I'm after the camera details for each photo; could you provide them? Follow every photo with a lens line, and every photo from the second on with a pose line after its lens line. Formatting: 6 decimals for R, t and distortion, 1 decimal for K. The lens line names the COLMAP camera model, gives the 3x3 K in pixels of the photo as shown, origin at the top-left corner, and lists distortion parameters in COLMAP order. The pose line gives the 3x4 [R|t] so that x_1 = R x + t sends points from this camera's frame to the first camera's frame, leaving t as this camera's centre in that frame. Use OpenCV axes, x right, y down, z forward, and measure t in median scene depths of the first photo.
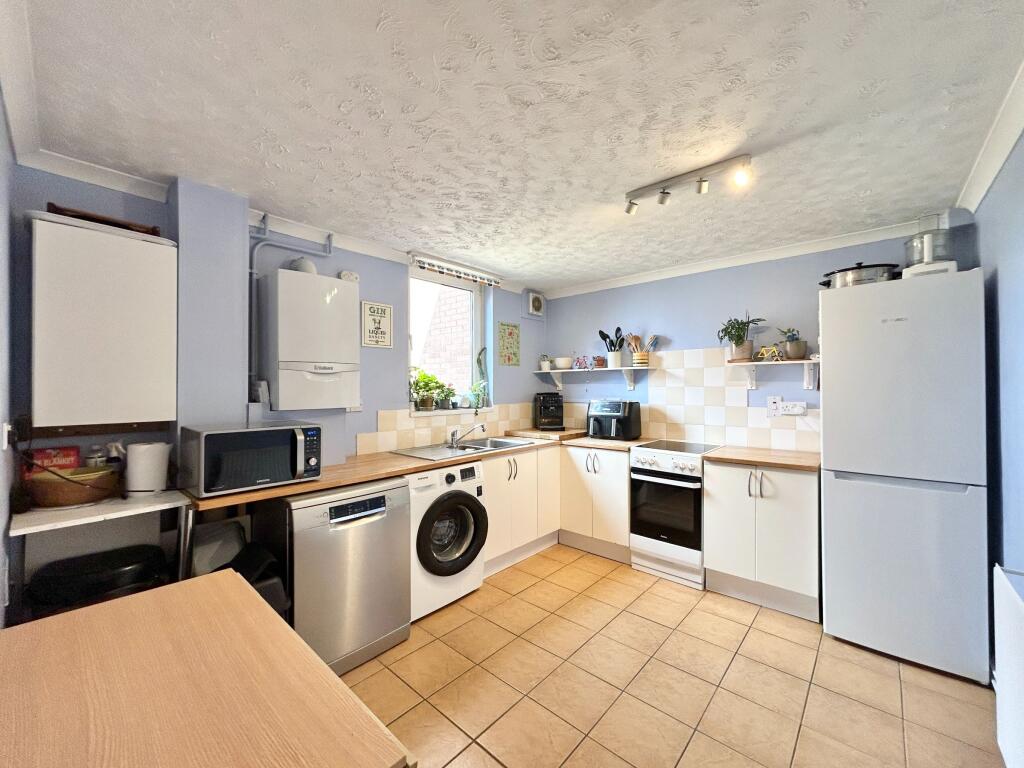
lens RADIAL K [[410.7, 0, 512.0], [0, 410.7, 384.0], [0, 0, 1]] dist [-0.001741, -0.000107]
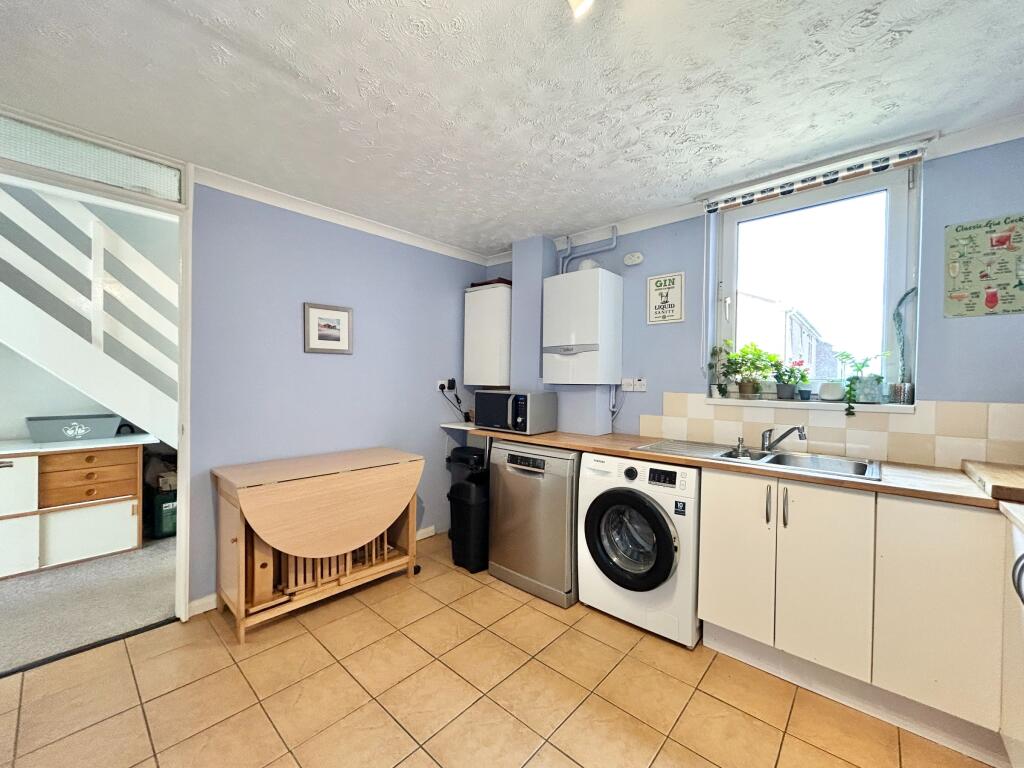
lens RADIAL K [[410.7, 0, 512.0], [0, 410.7, 384.0], [0, 0, 1]] dist [-0.001741, -0.000107]
pose [[-0.000896, 0.012289, -0.999924, 0.596475], [-0.008558, 0.999888, 0.012297, 0.038100], [0.999963, 0.008569, -0.000790, 0.674555]]
